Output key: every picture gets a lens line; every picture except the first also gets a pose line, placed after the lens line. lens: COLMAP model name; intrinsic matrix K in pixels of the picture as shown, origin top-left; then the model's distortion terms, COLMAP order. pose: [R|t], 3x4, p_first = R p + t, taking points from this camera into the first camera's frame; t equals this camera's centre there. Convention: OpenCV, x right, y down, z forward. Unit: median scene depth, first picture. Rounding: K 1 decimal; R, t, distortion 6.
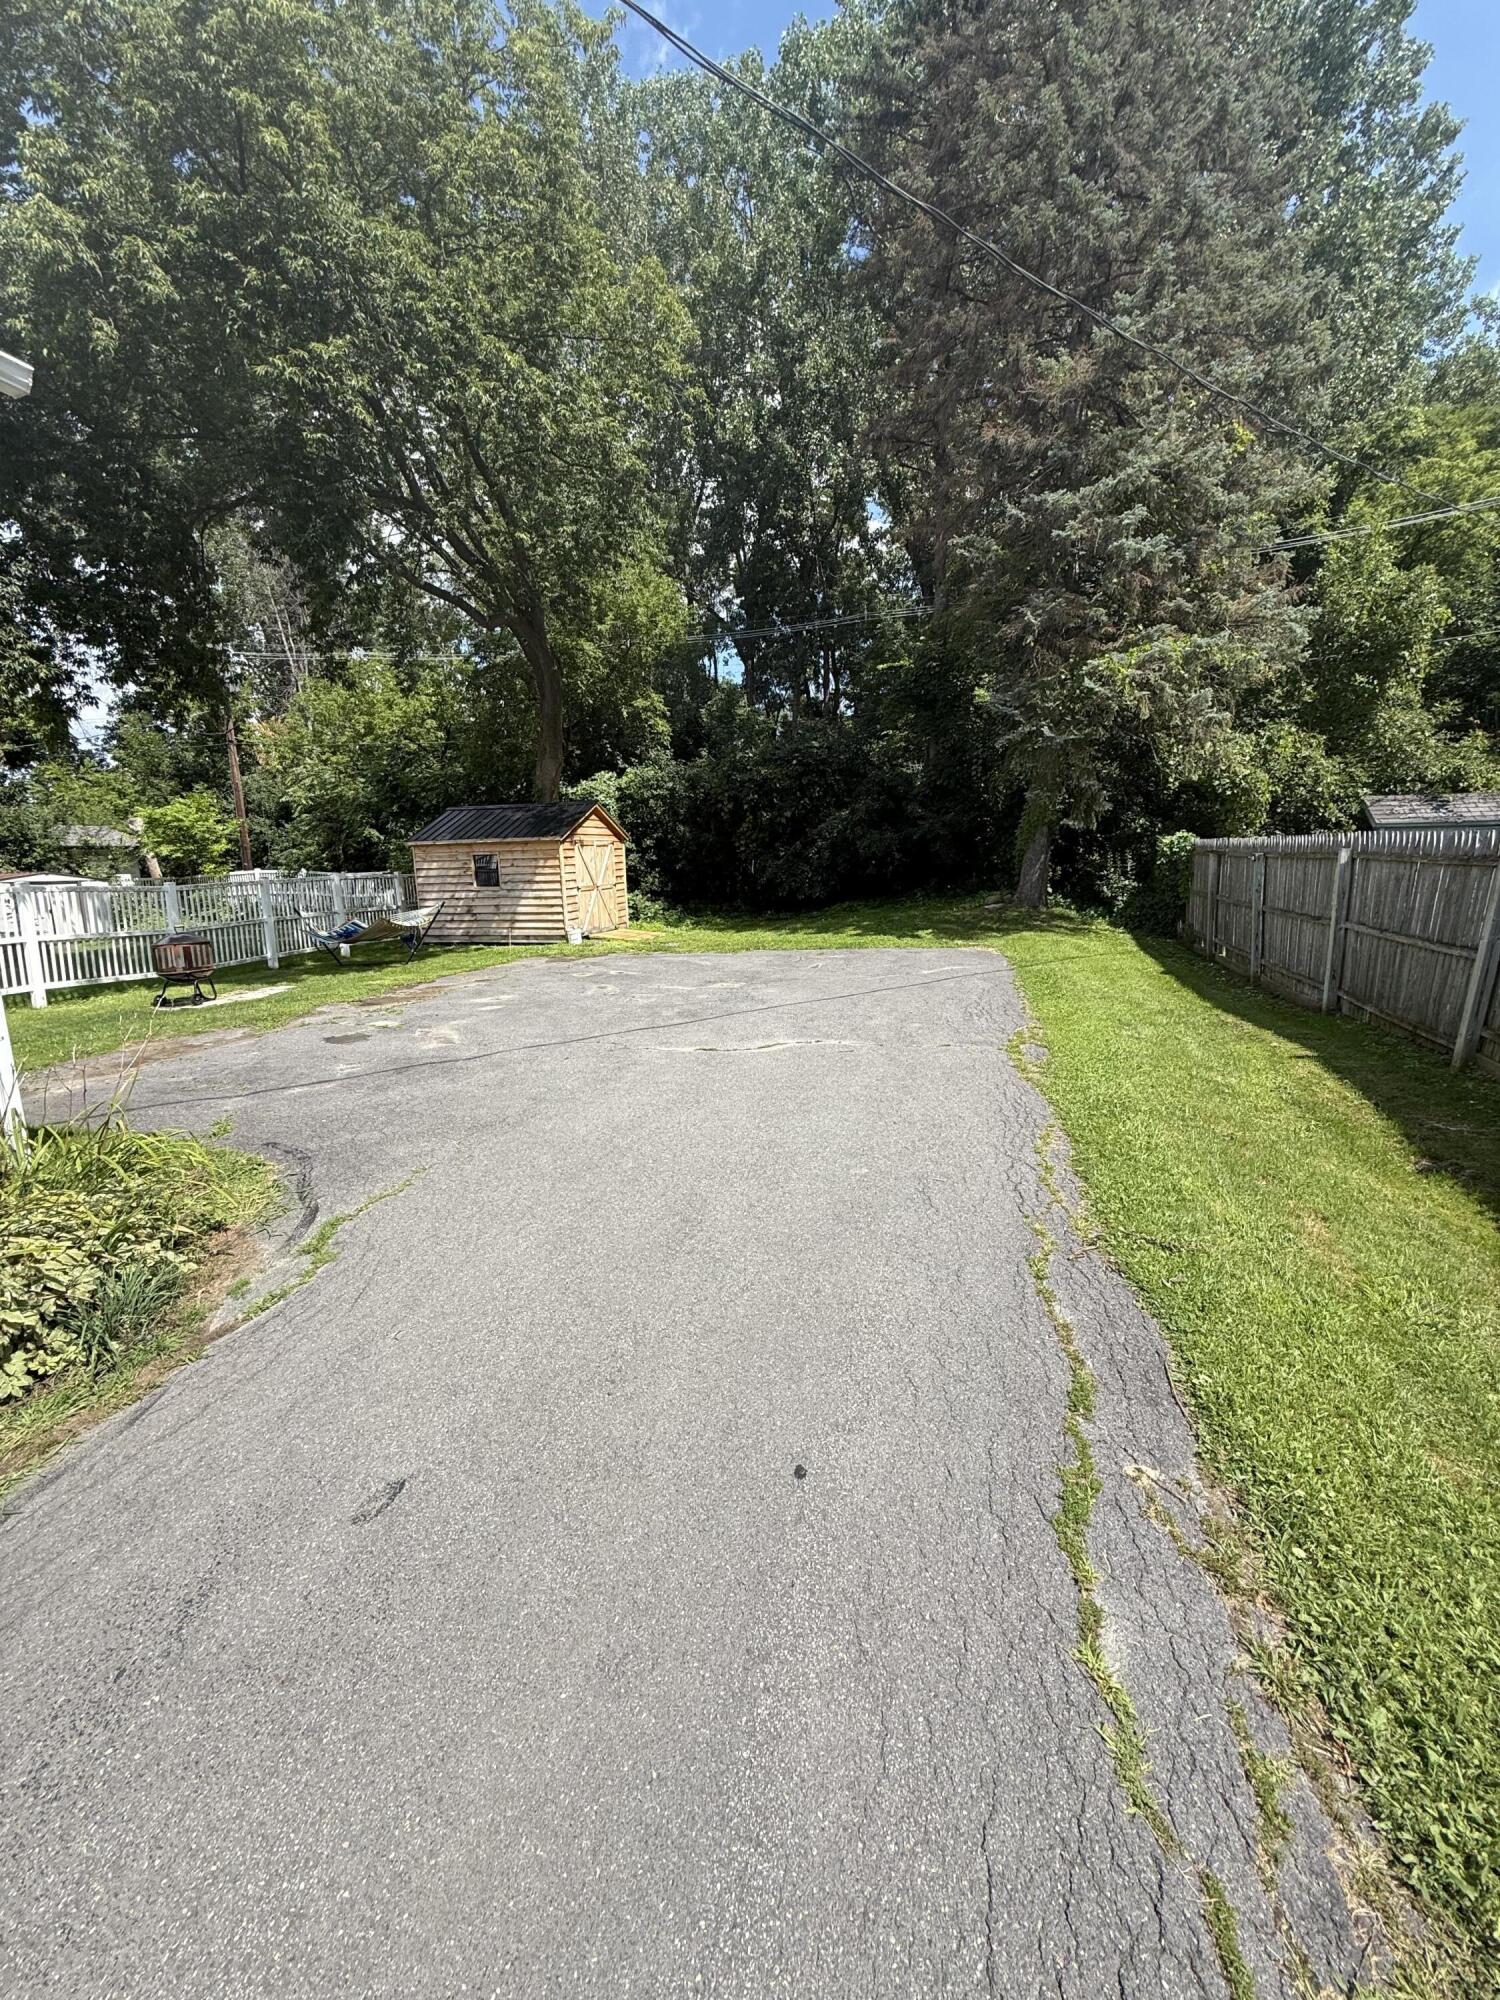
lens RADIAL K [[796.5, 0, 750.0], [0, 796.5, 995.9], [0, 0, 1]] dist [0.000458, -0.000128]
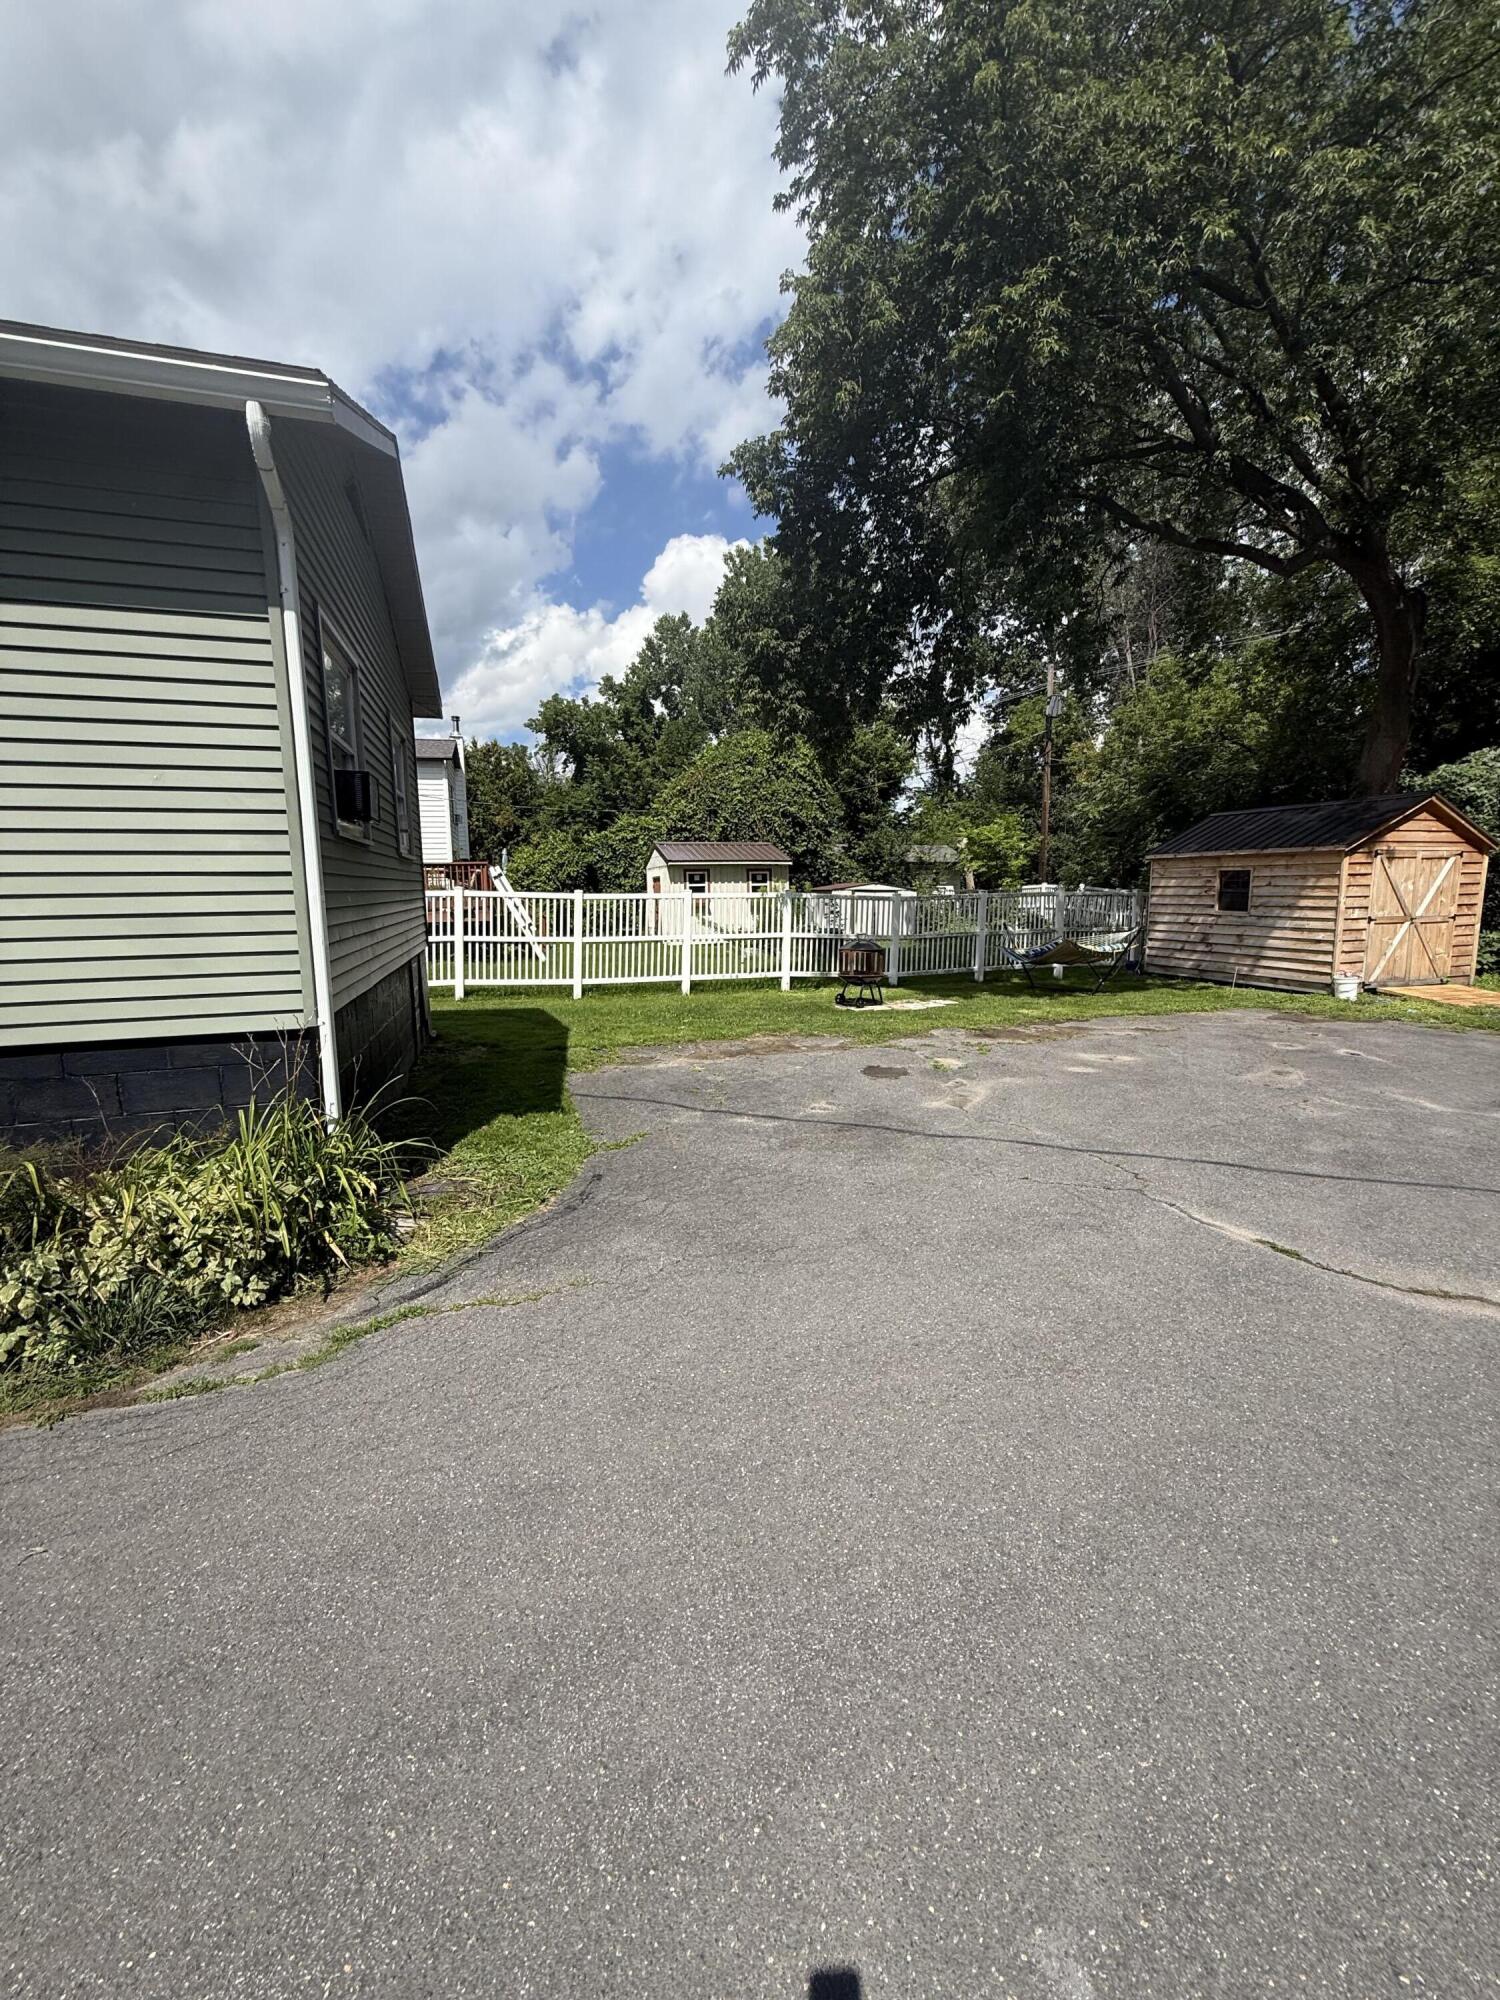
lens RADIAL K [[796.5, 0, 750.0], [0, 796.5, 995.9], [0, 0, 1]] dist [0.000458, -0.000128]
pose [[0.555959, 0.135128, -0.820152, 0.063269], [-0.151948, 0.986593, 0.059549, -0.029357], [0.817203, 0.091514, 0.569038, 0.174398]]
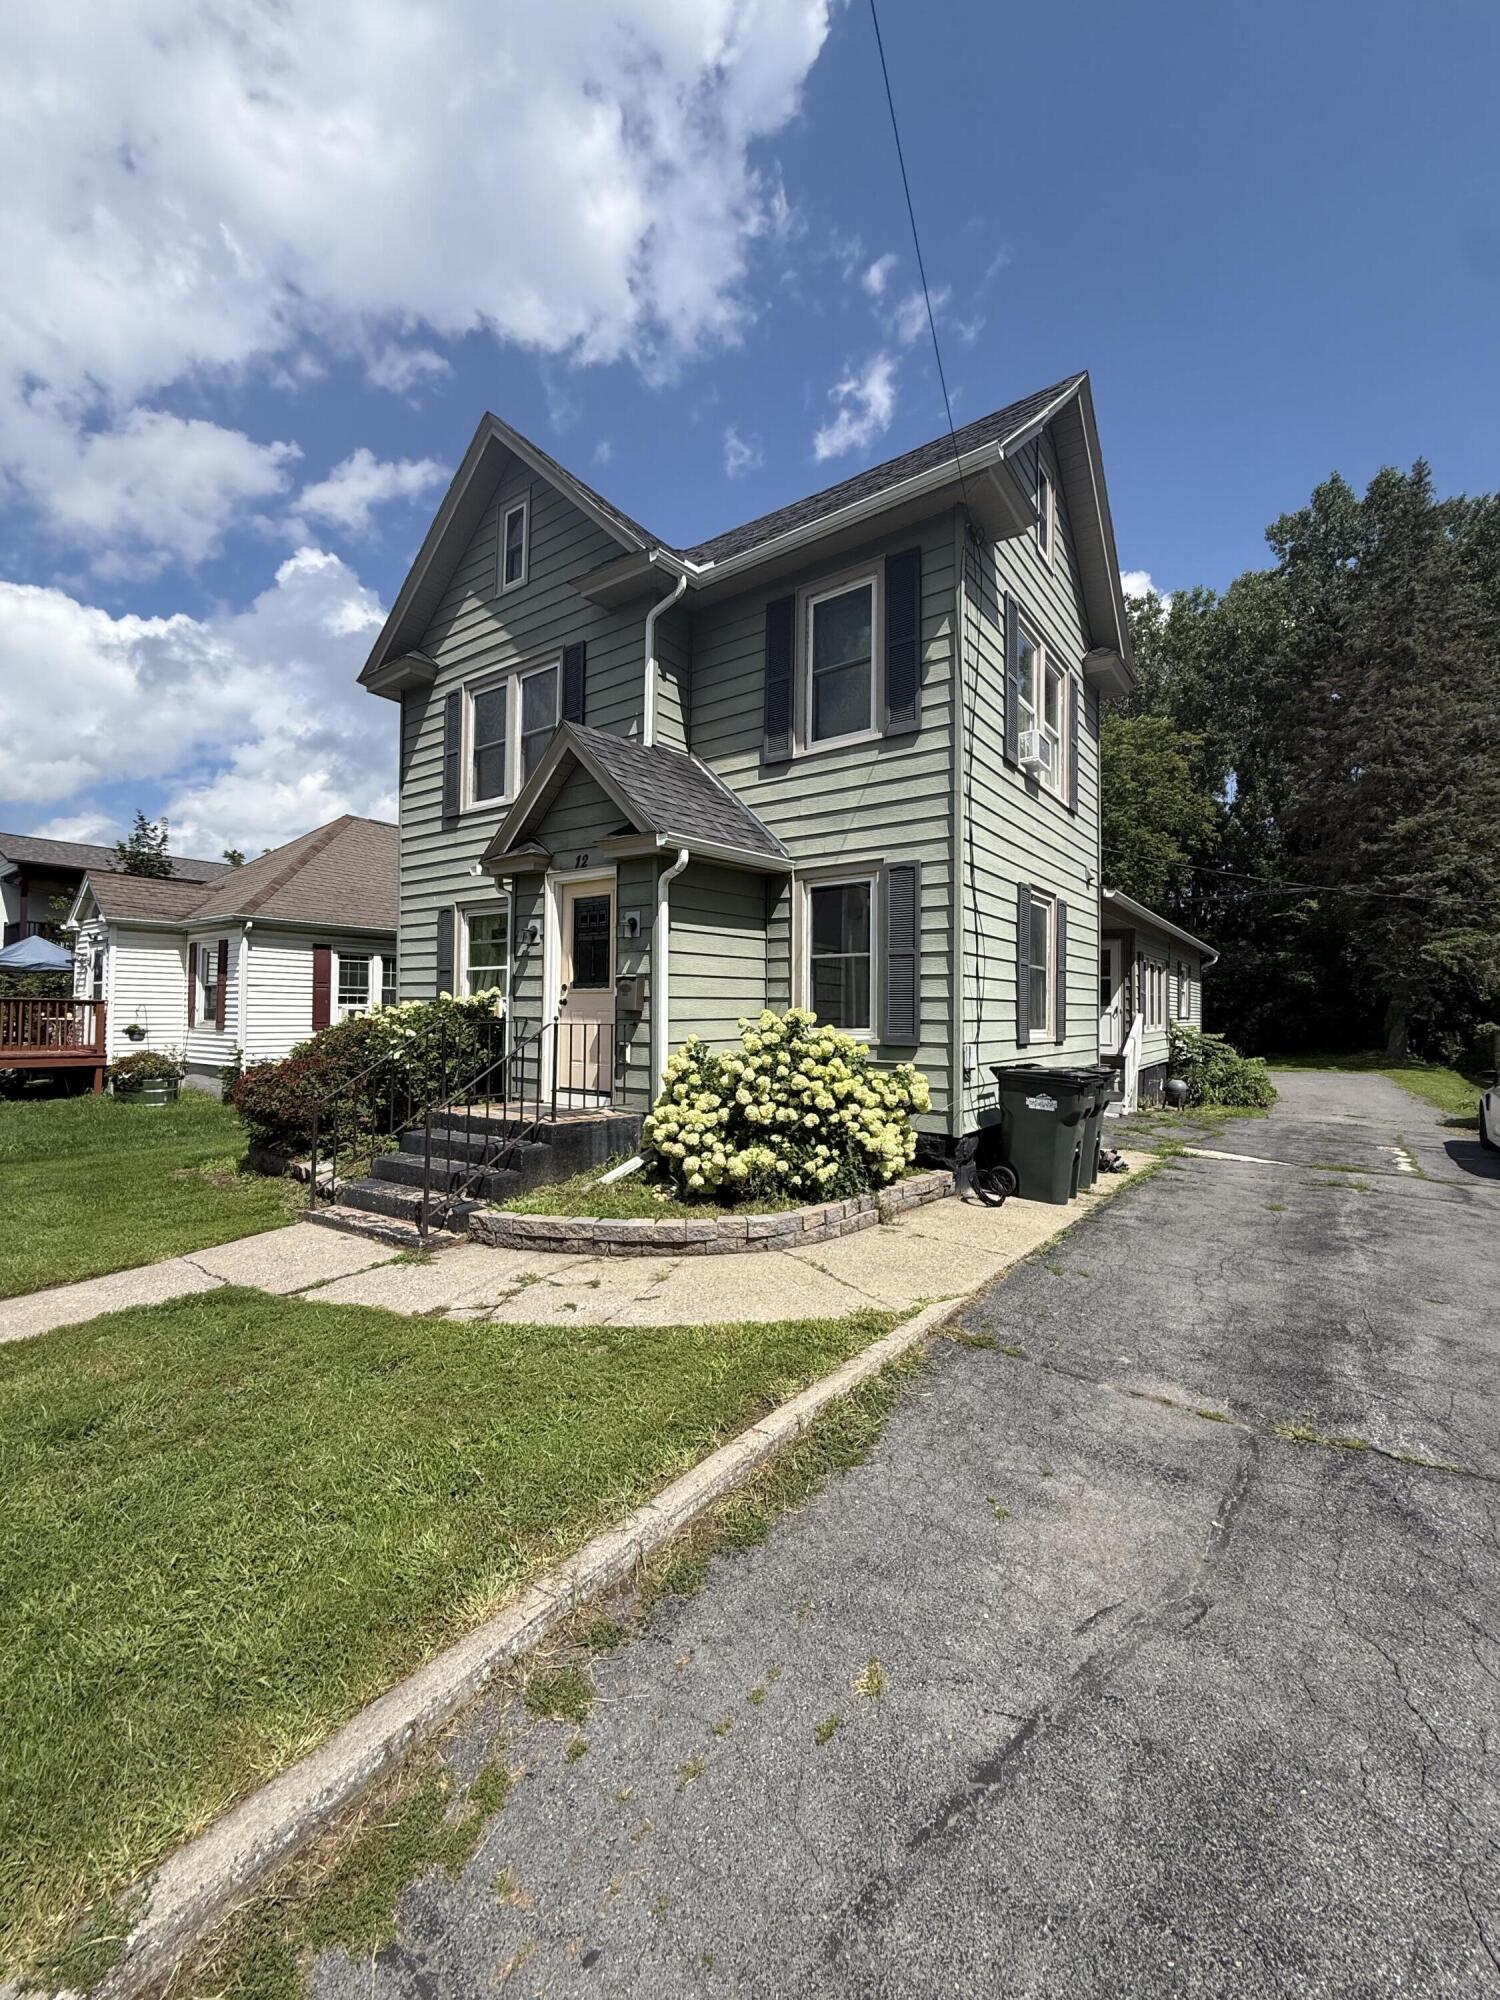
lens RADIAL K [[796.5, 0, 750.0], [0, 796.5, 995.9], [0, 0, 1]] dist [0.000458, -0.000128]
pose [[0.943685, 0.026874, -0.329751, -0.244525], [-0.092753, 0.978215, -0.185720, 0.121433], [0.317577, 0.205846, 0.925620, -0.650861]]
